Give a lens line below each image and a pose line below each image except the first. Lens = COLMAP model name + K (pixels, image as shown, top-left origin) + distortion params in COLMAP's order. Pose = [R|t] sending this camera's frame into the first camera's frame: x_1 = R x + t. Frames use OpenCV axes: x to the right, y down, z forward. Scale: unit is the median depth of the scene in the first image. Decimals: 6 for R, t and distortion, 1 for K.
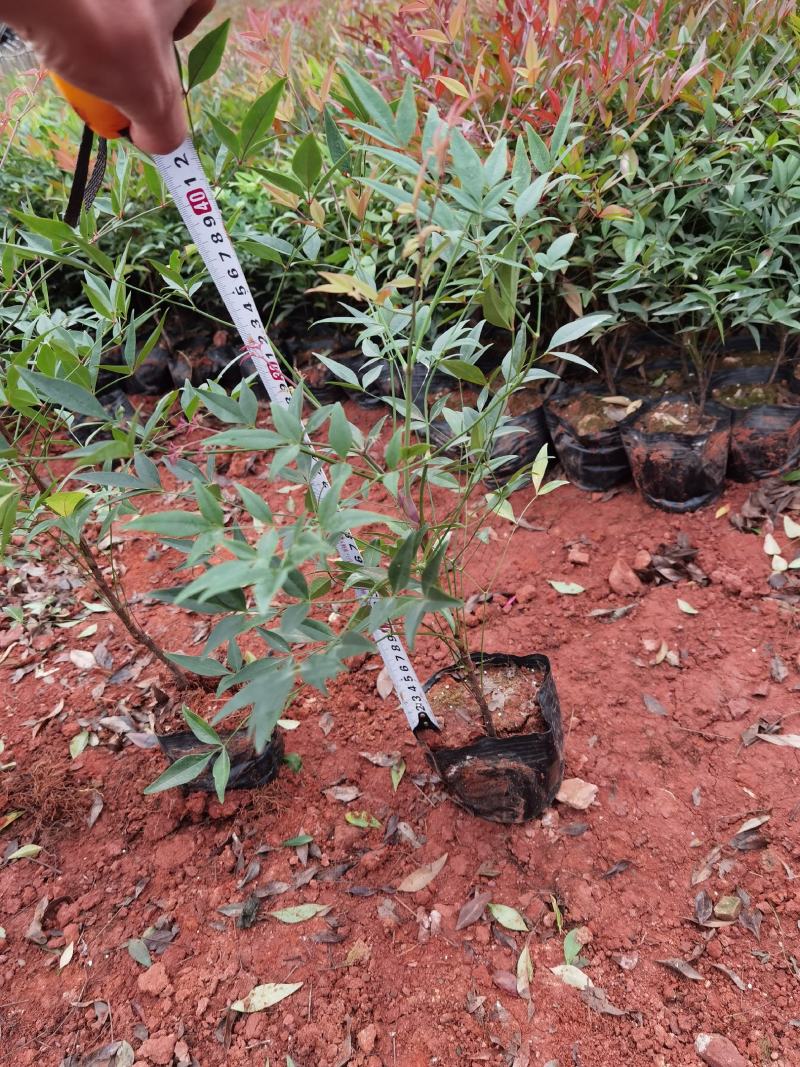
lens RADIAL K [[851.7, 0, 400.0], [0, 851.7, 533.5], [0, 0, 1]] dist [0.040855, -0.054876]
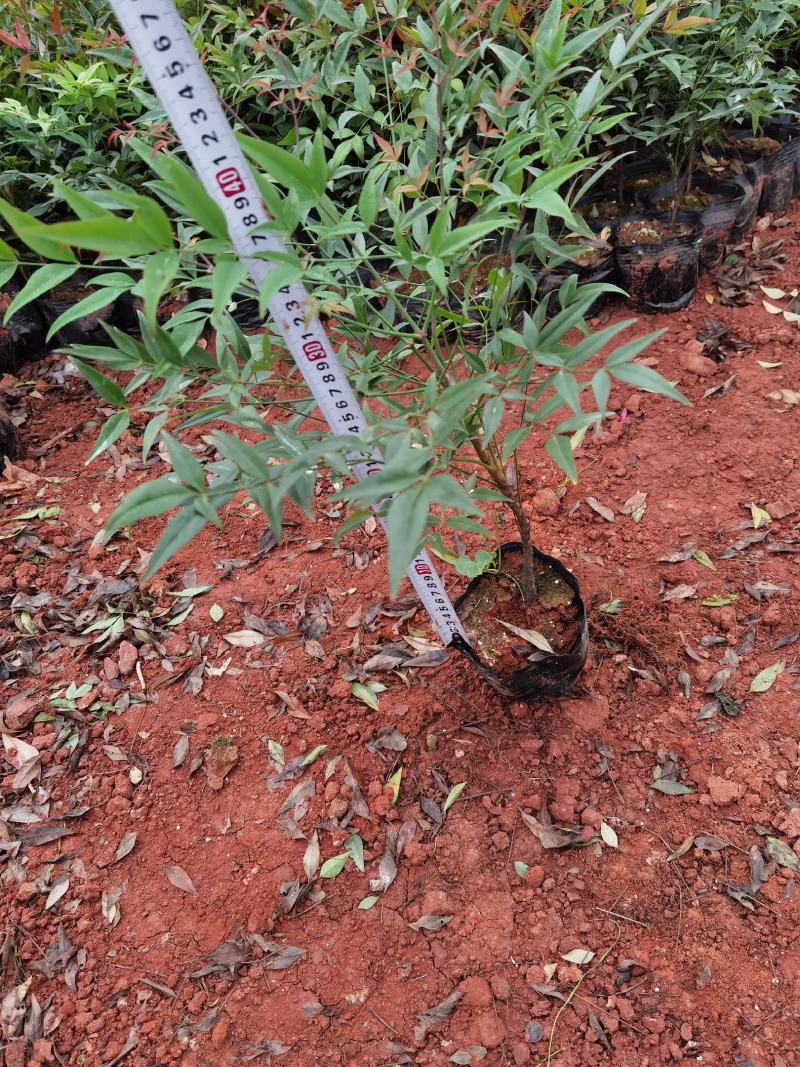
lens RADIAL K [[851.7, 0, 400.0], [0, 851.7, 533.5], [0, 0, 1]] dist [0.040855, -0.054876]
pose [[0.796294, -0.338346, 0.501435, -0.702947], [0.318877, 0.939202, 0.127346, -0.008272], [-0.514036, 0.058491, 0.855772, 0.224365]]
